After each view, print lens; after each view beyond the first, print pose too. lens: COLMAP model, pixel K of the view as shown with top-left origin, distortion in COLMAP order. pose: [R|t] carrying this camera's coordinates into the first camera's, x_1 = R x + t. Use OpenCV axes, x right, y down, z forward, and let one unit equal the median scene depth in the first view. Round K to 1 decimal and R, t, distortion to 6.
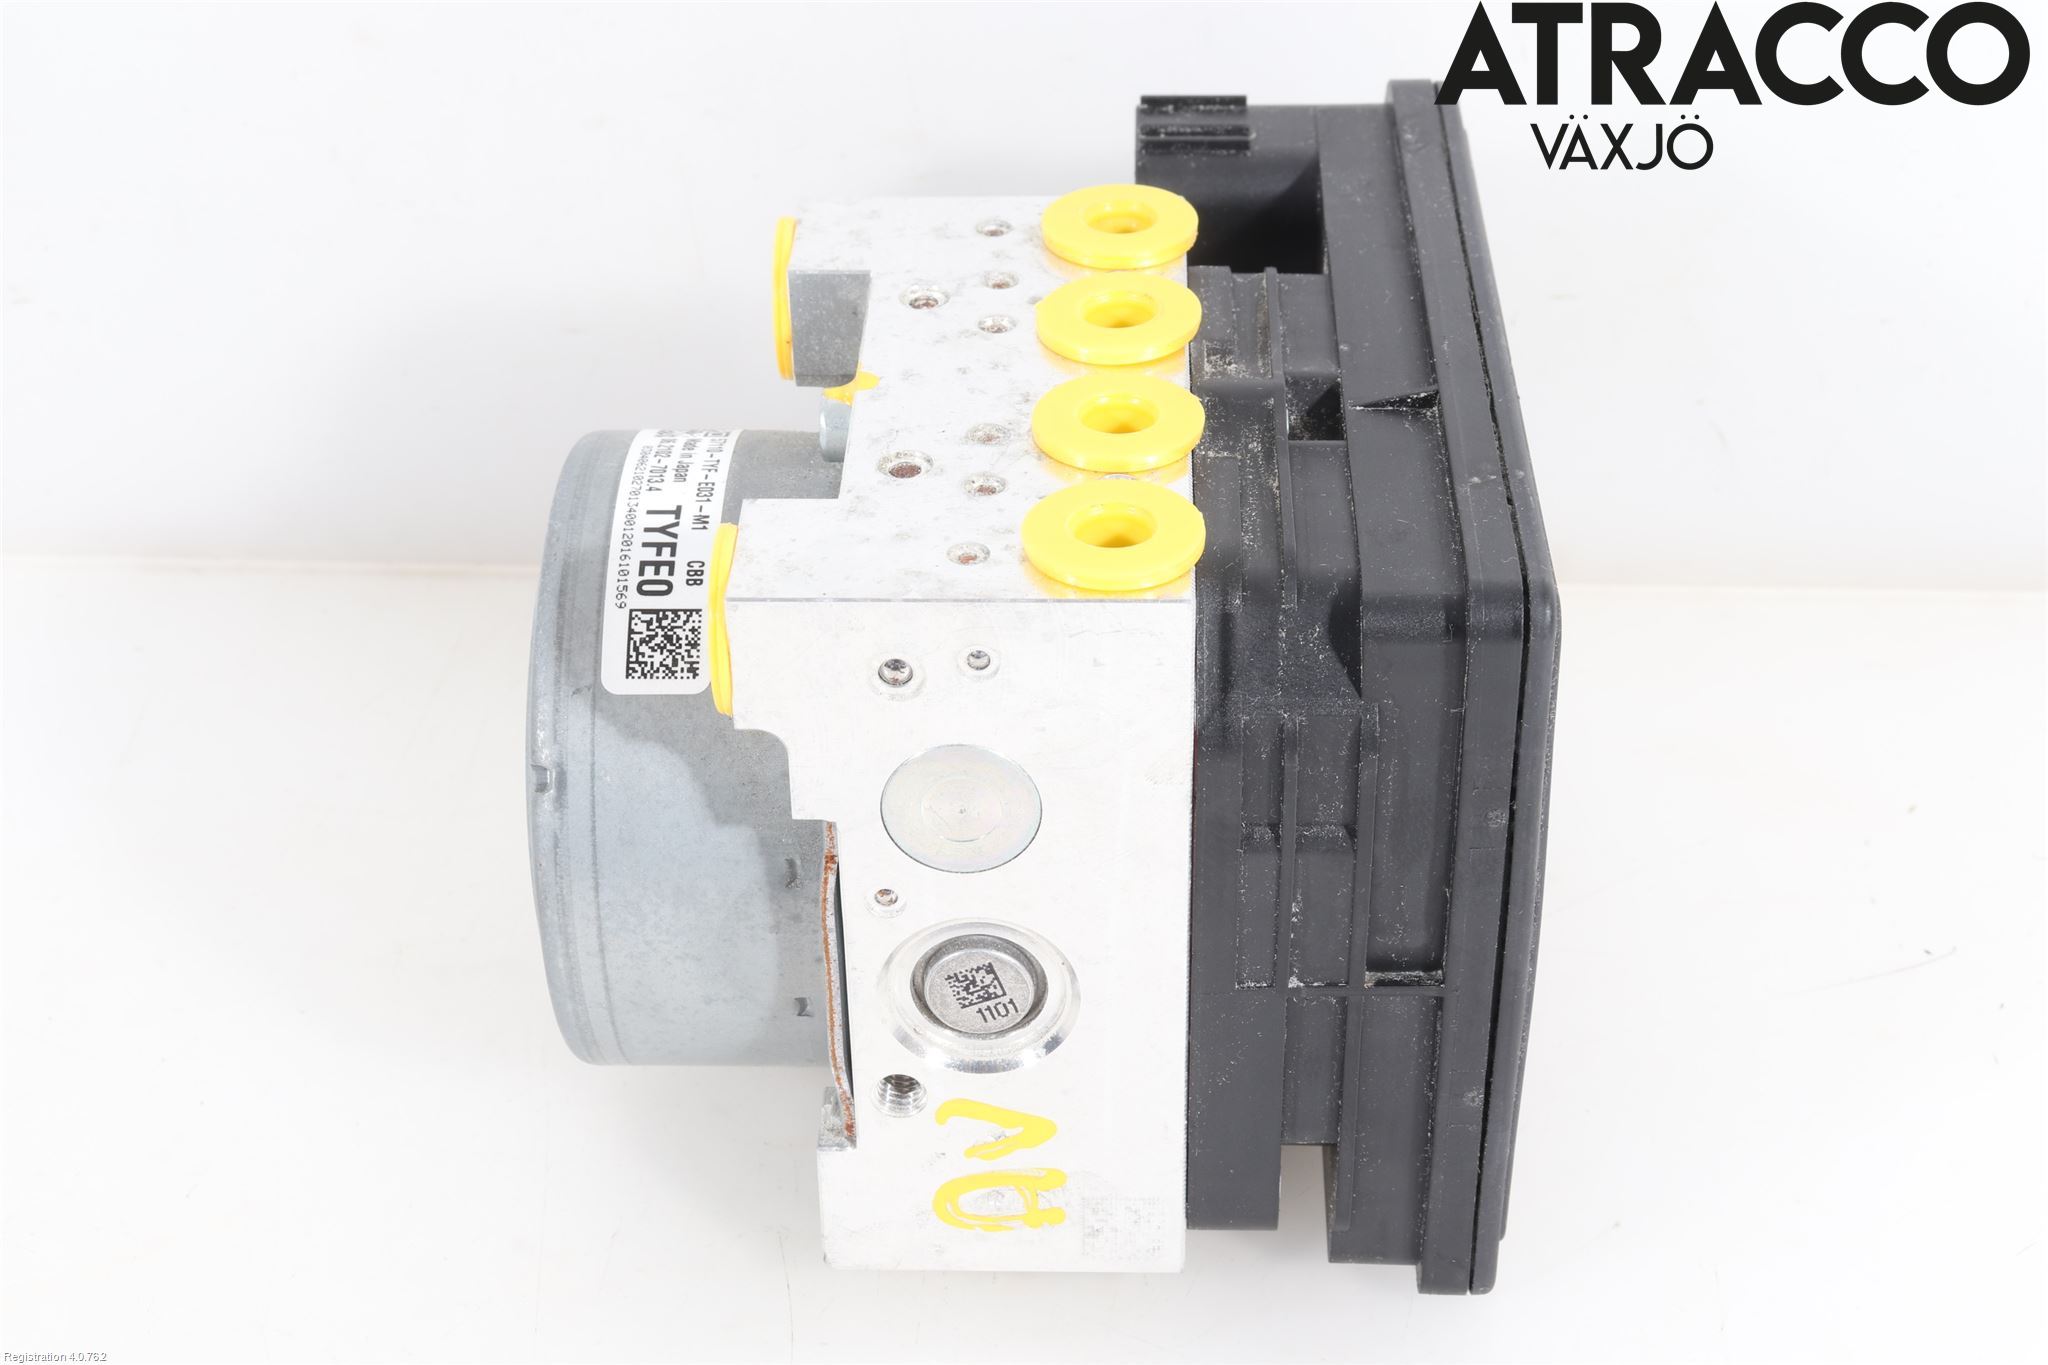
lens RADIAL K [[3332.1, 0, 1023.7], [0, 3332.1, 681.7], [0, 0, 1]] dist [-0.011340, 0.000000]
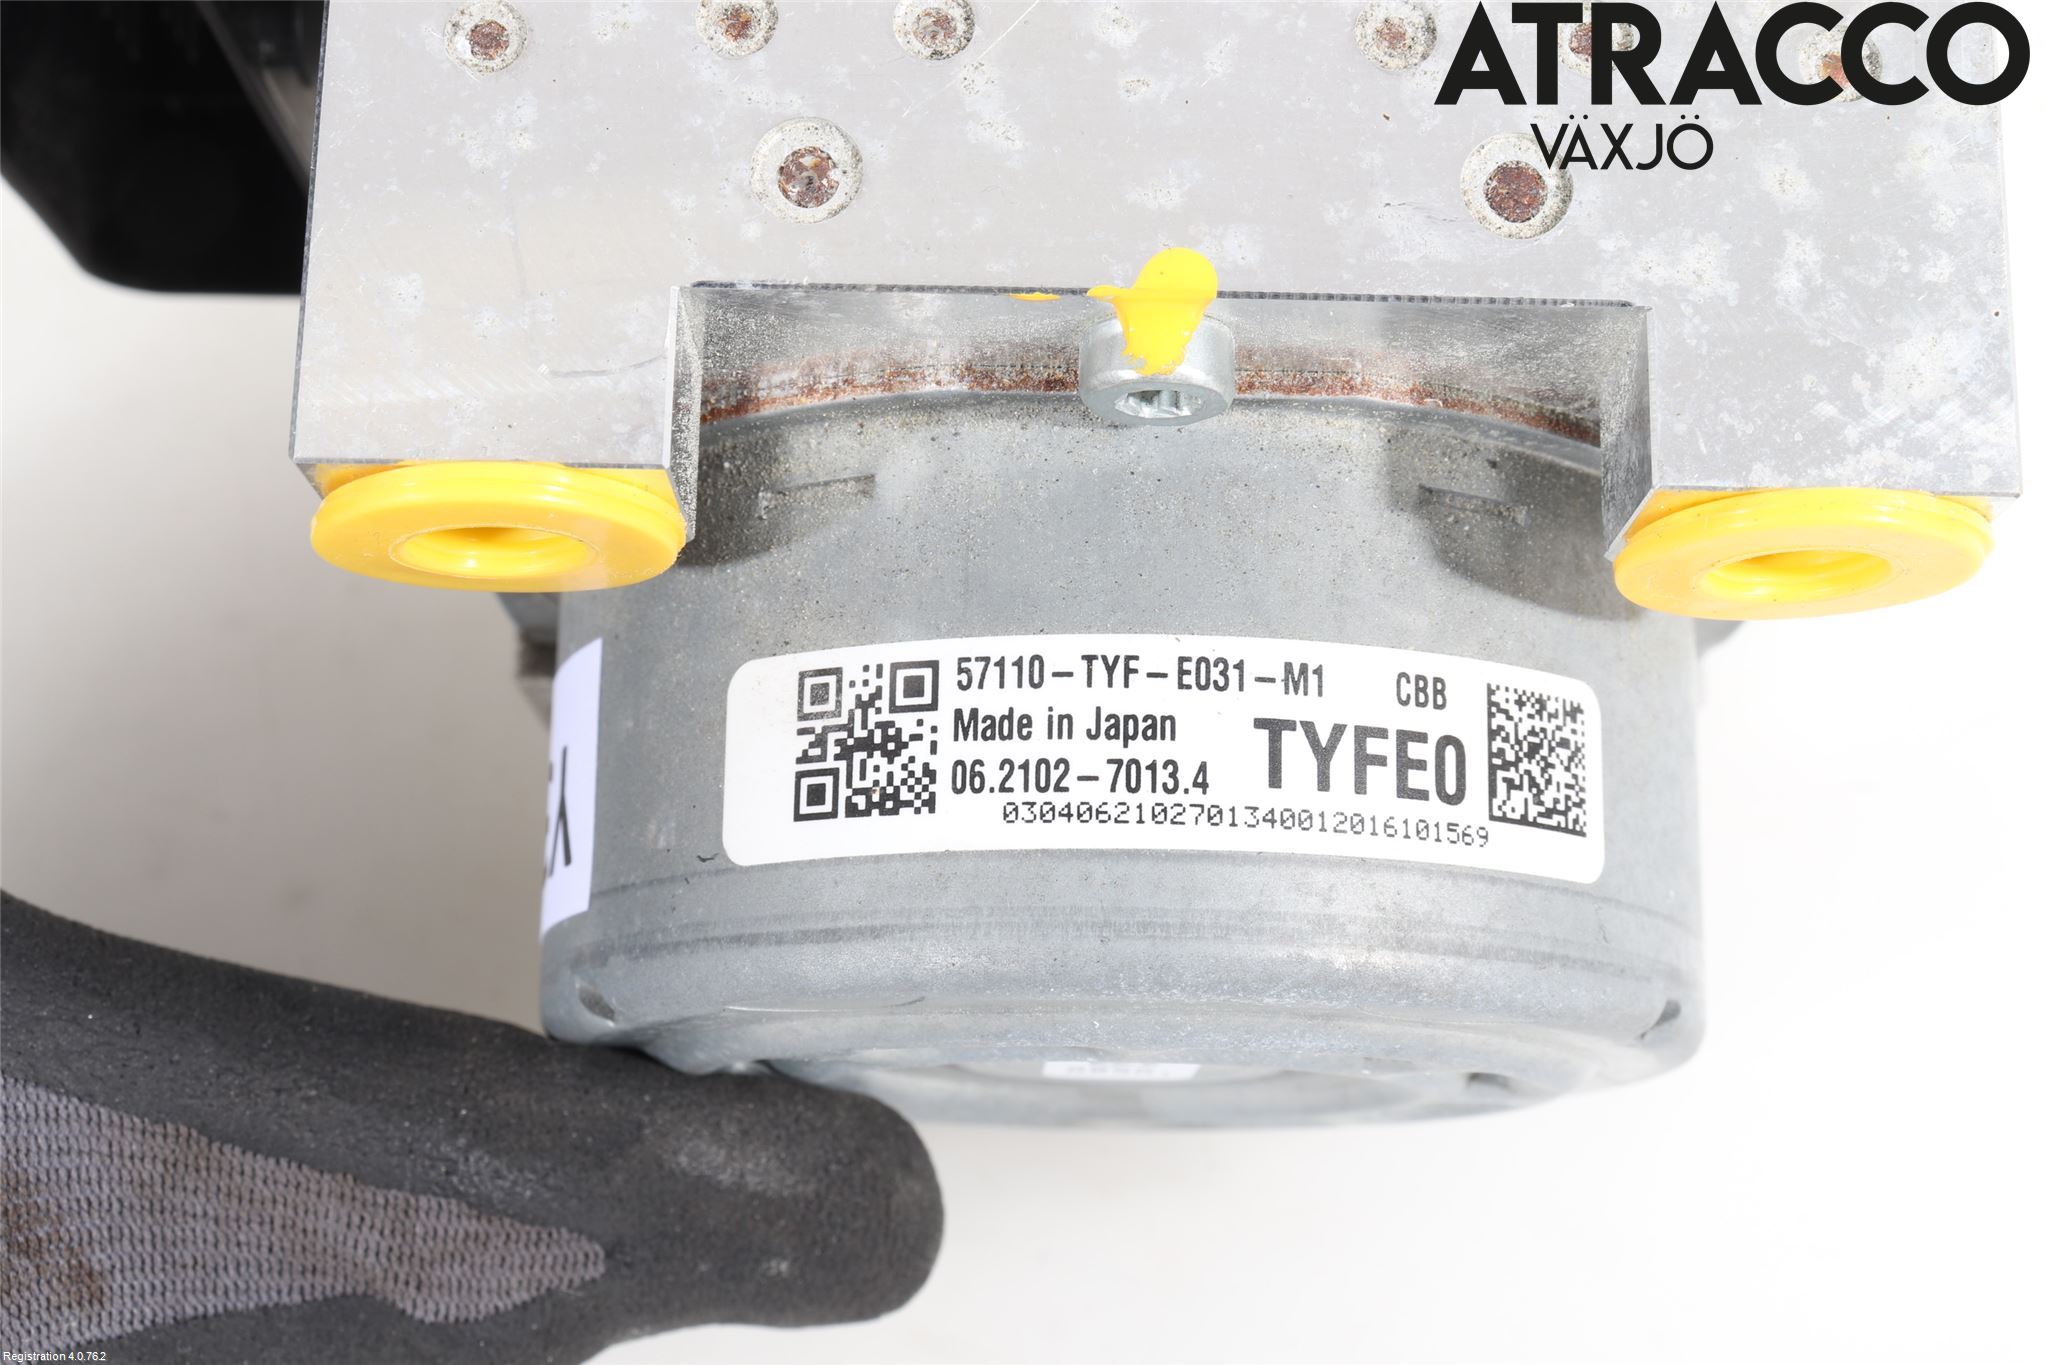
lens RADIAL K [[3289.5, 0, 1023.8], [0, 3289.5, 683.0], [0, 0, 1]] dist [-0.017108, 0.000000]
pose [[-0.009241, -0.972472, 0.232835, -0.214016], [0.559958, 0.187880, 0.806938, -0.473697], [-0.828470, 0.137835, 0.542807, 0.775281]]
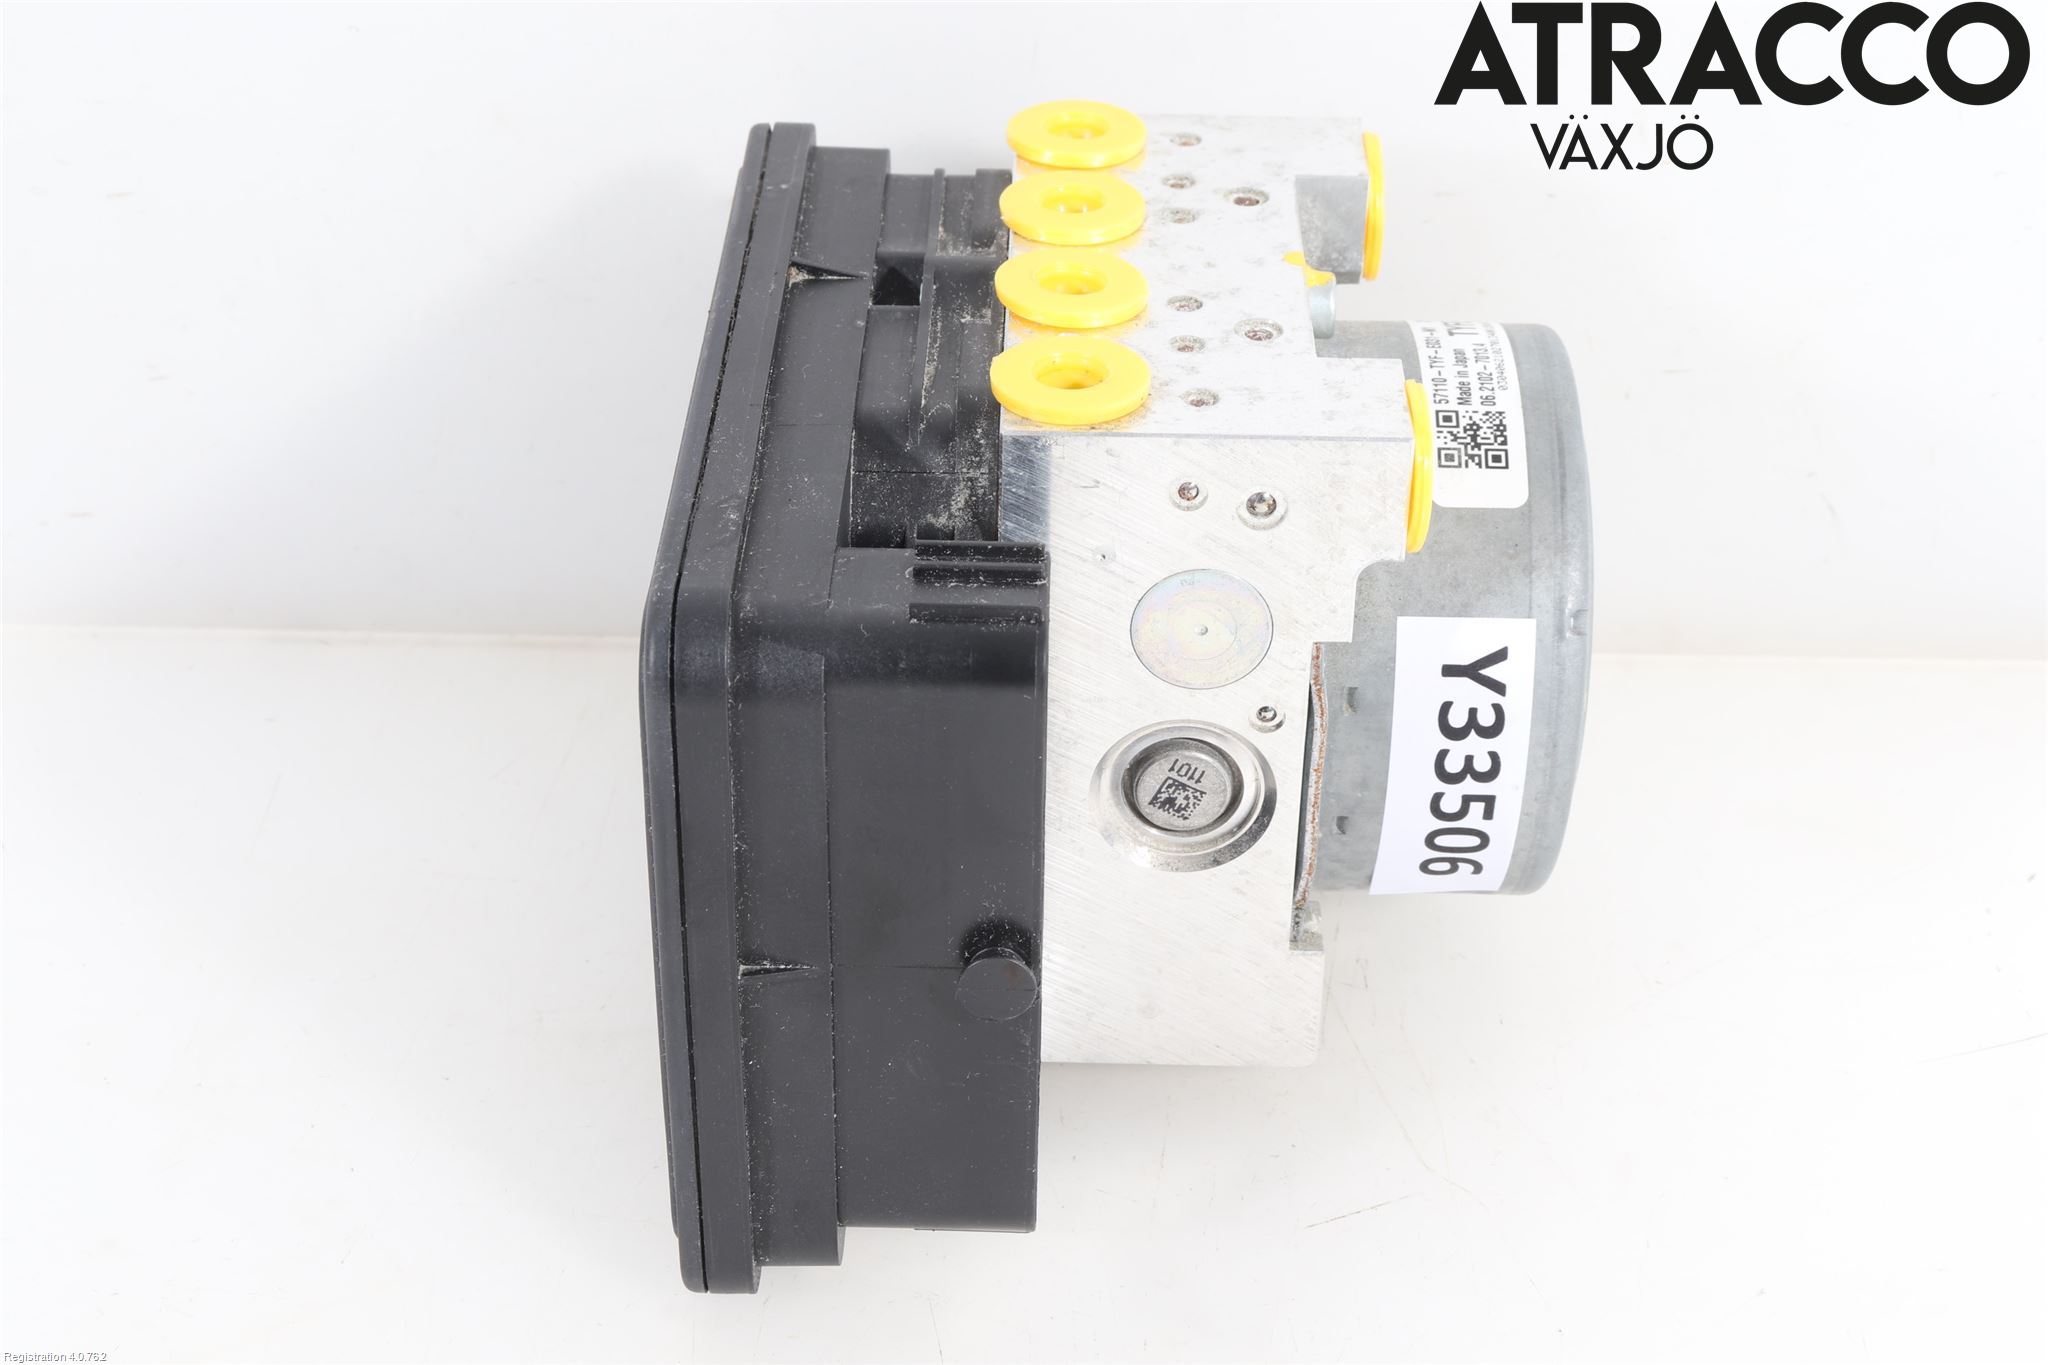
lens RADIAL K [[3289.5, 0, 1022.5], [0, 3289.5, 682.5], [0, 0, 1]] dist [-0.017108, 0.000000]
pose [[-0.999946, 0.008841, -0.005526, 0.052876], [-0.001650, 0.389171, 0.921164, -1.067880], [0.010294, 0.921123, -0.389135, 1.574549]]
